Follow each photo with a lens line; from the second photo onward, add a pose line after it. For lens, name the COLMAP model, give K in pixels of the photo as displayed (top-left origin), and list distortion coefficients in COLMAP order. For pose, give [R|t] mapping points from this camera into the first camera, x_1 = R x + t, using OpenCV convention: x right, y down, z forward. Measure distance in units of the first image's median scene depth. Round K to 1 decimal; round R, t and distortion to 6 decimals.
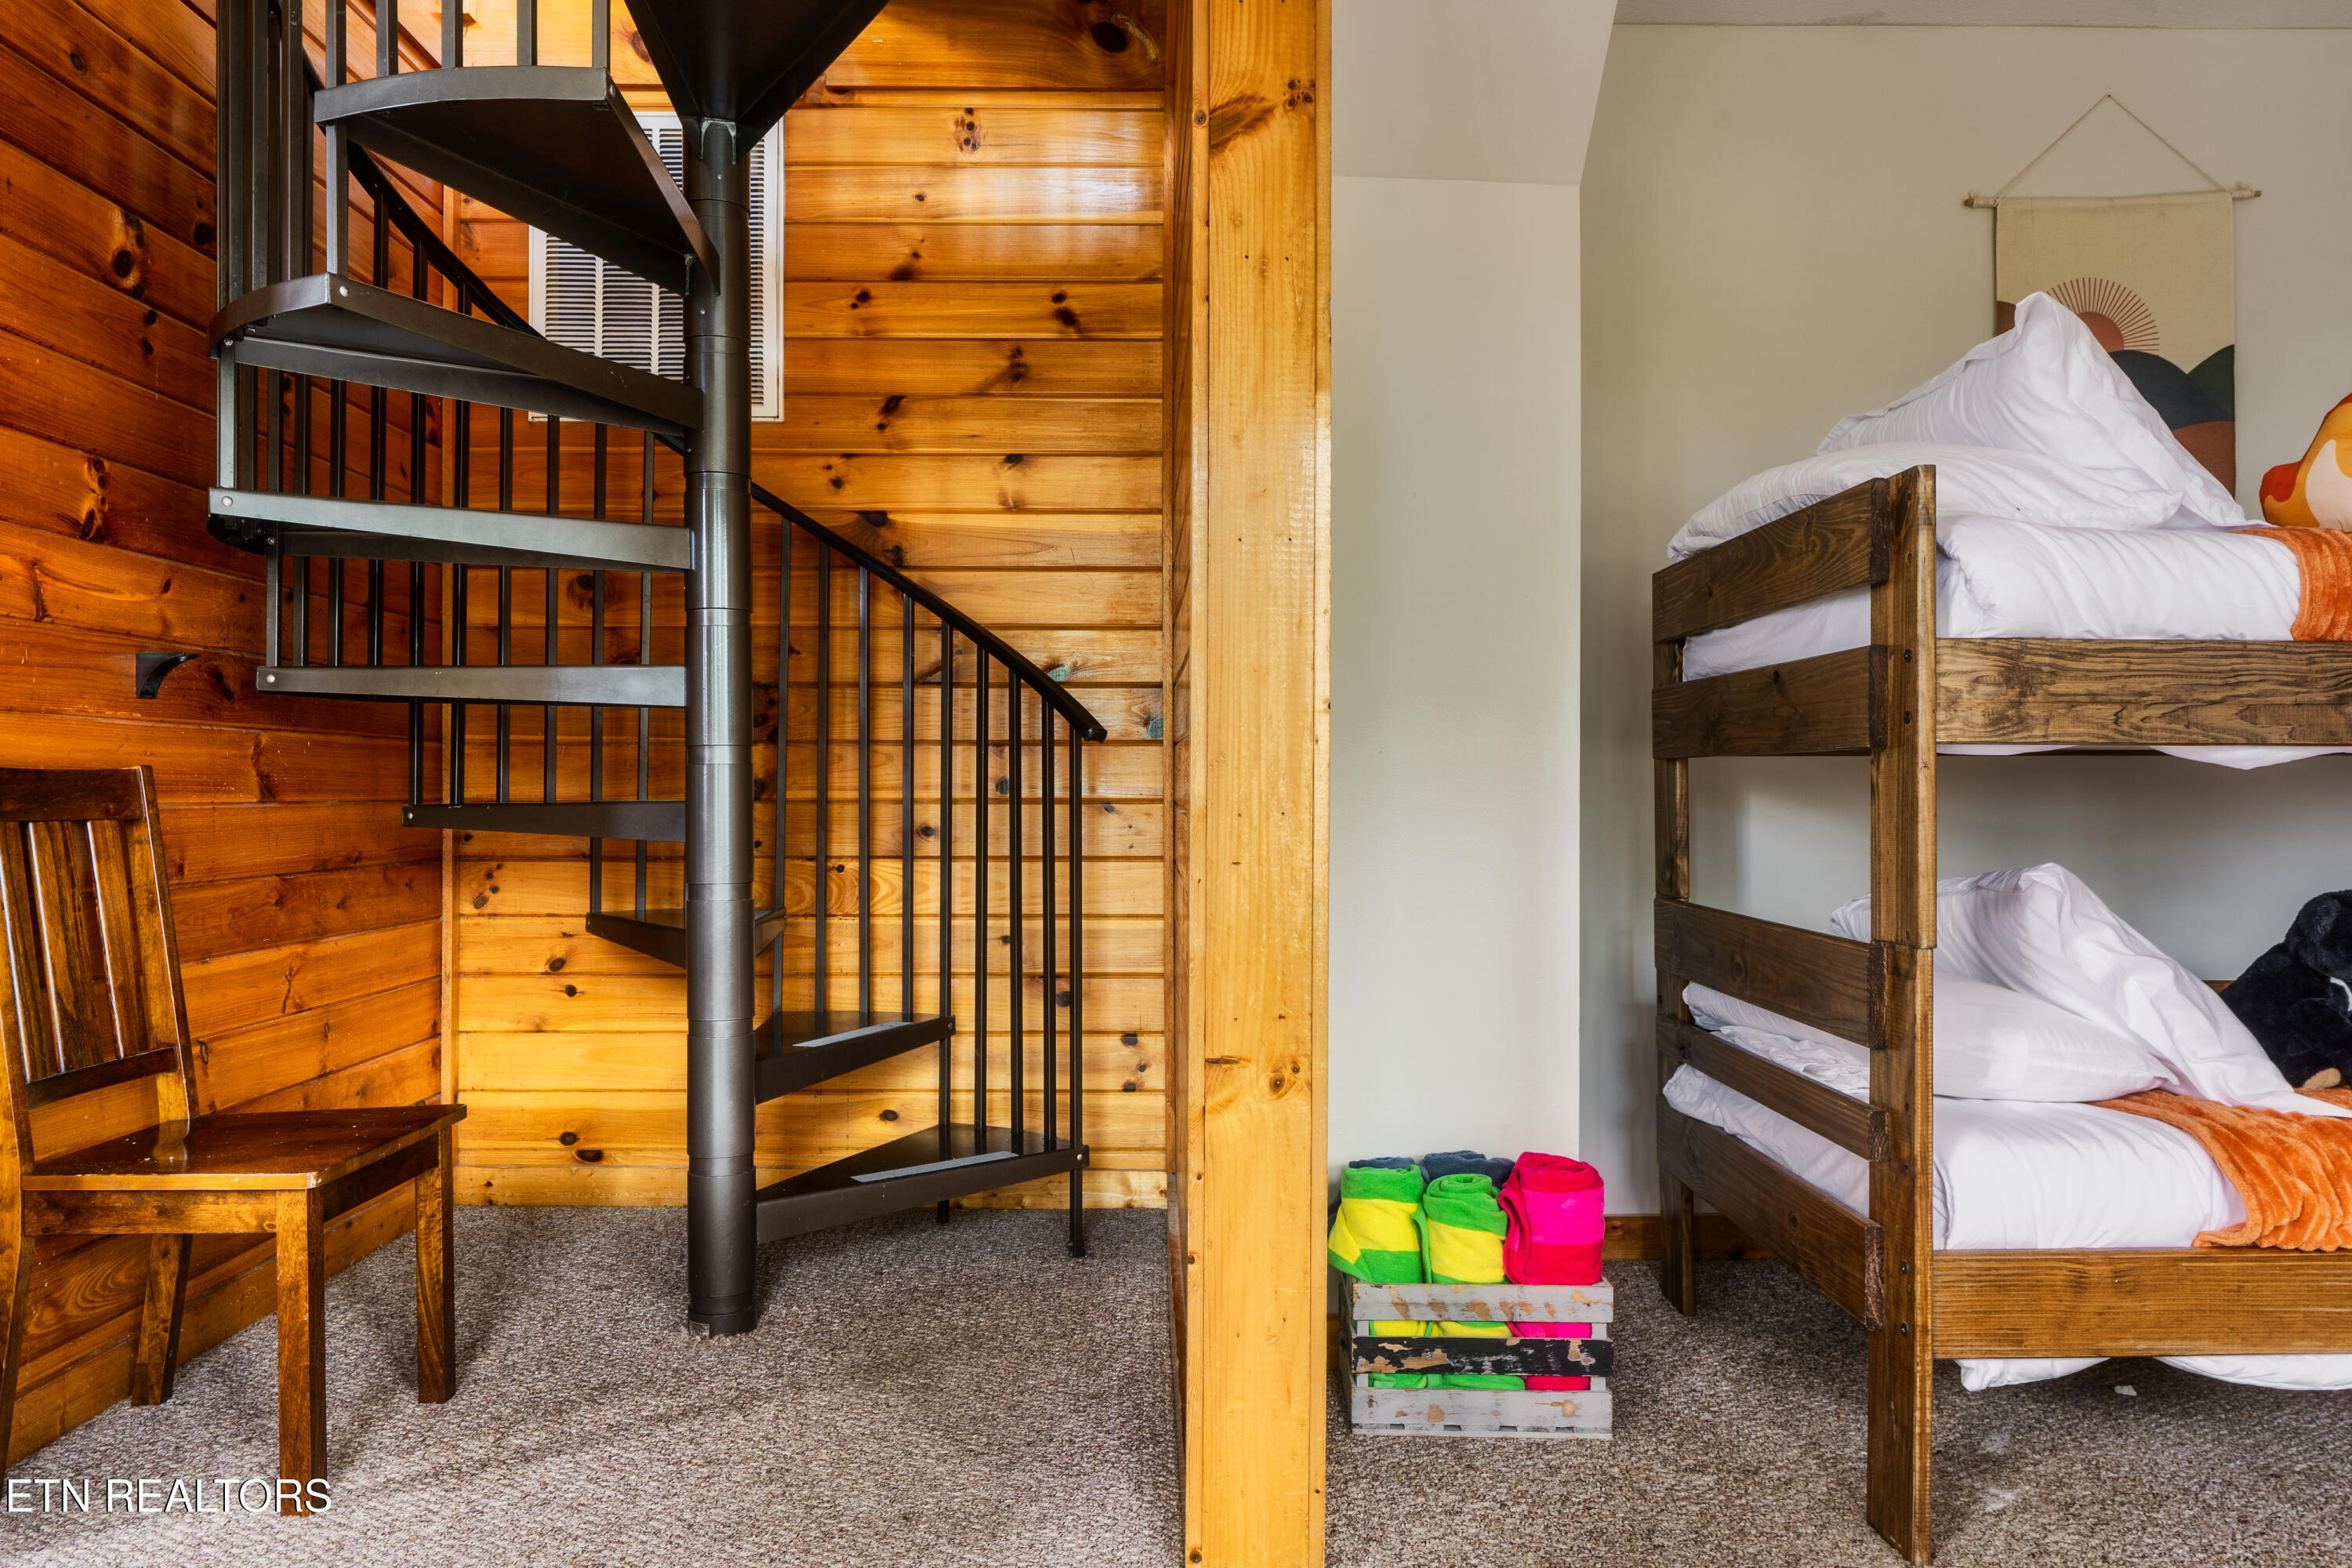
lens RADIAL K [[1594.4, 0, 1175.4], [0, 1594.4, 778.3], [0, 0, 1]] dist [-0.001854, -0.000011]
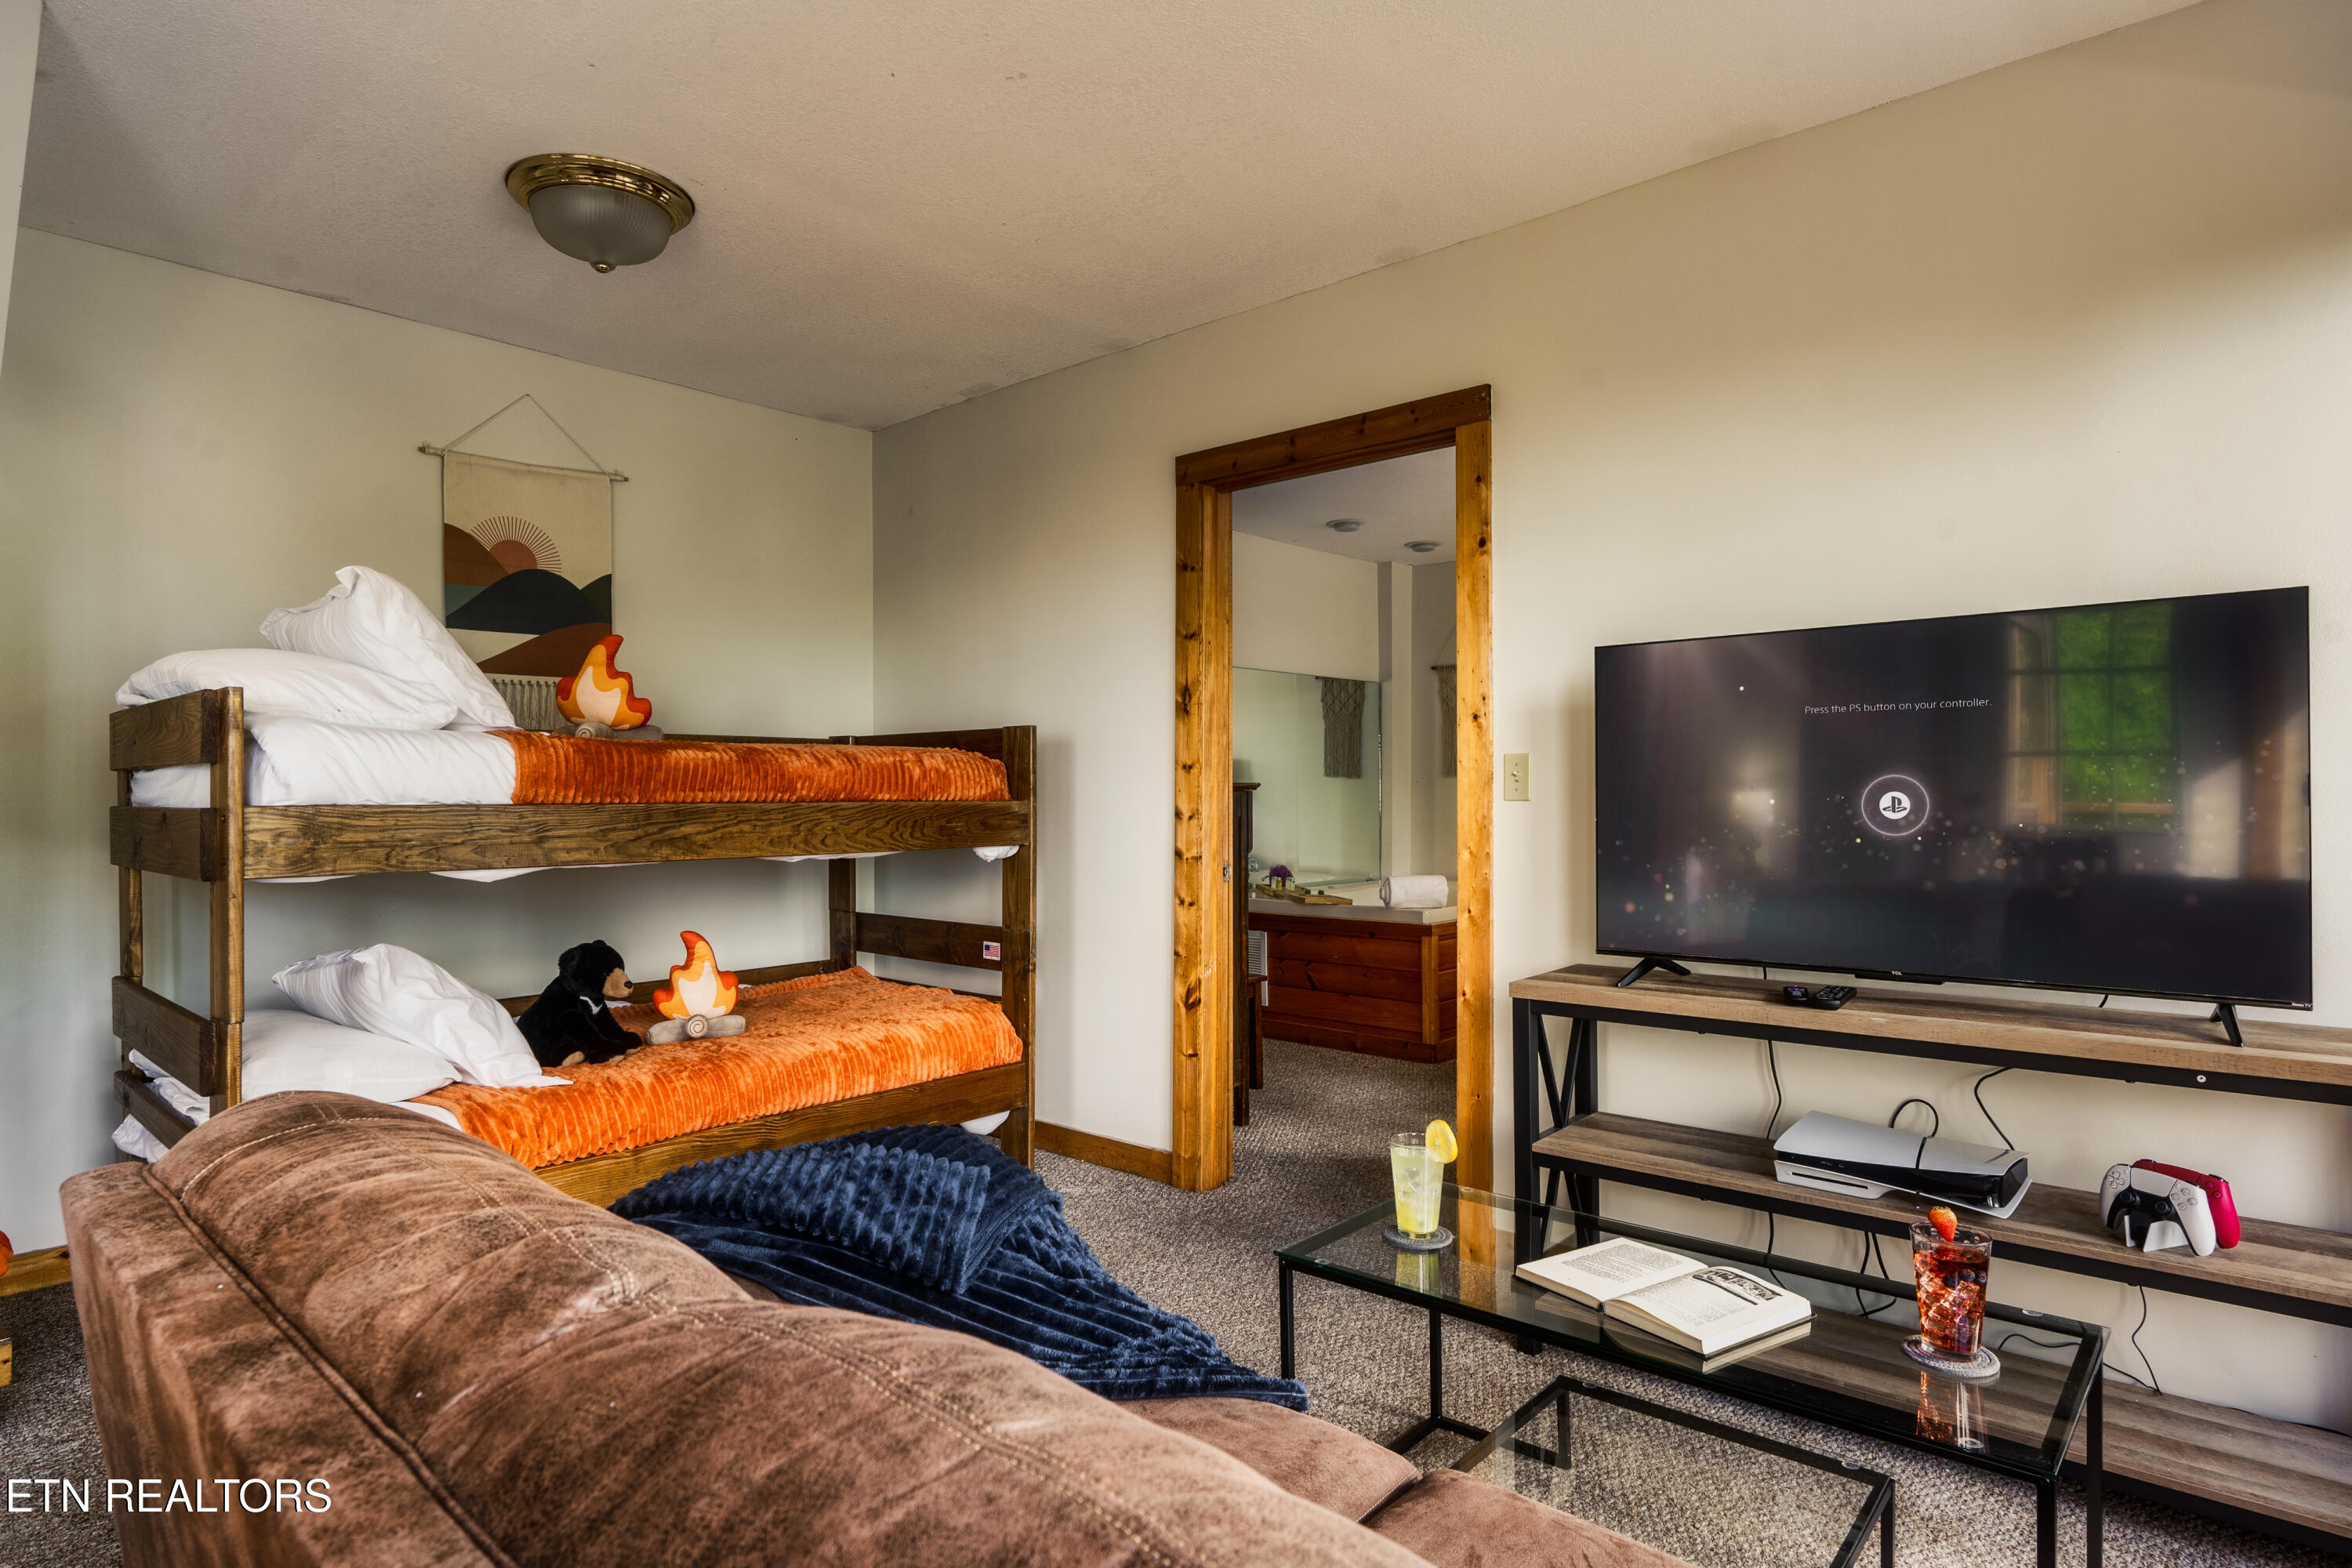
lens RADIAL K [[1276.5, 0, 1175.4], [0, 1276.5, 797.4], [0, 0, 1]] dist [0.001511, -0.000255]
pose [[0.679731, -0.008397, 0.733413, 0.200288], [0.004108, 0.999962, 0.007642, -0.100985], [-0.733450, -0.002182, 0.679740, -0.402258]]
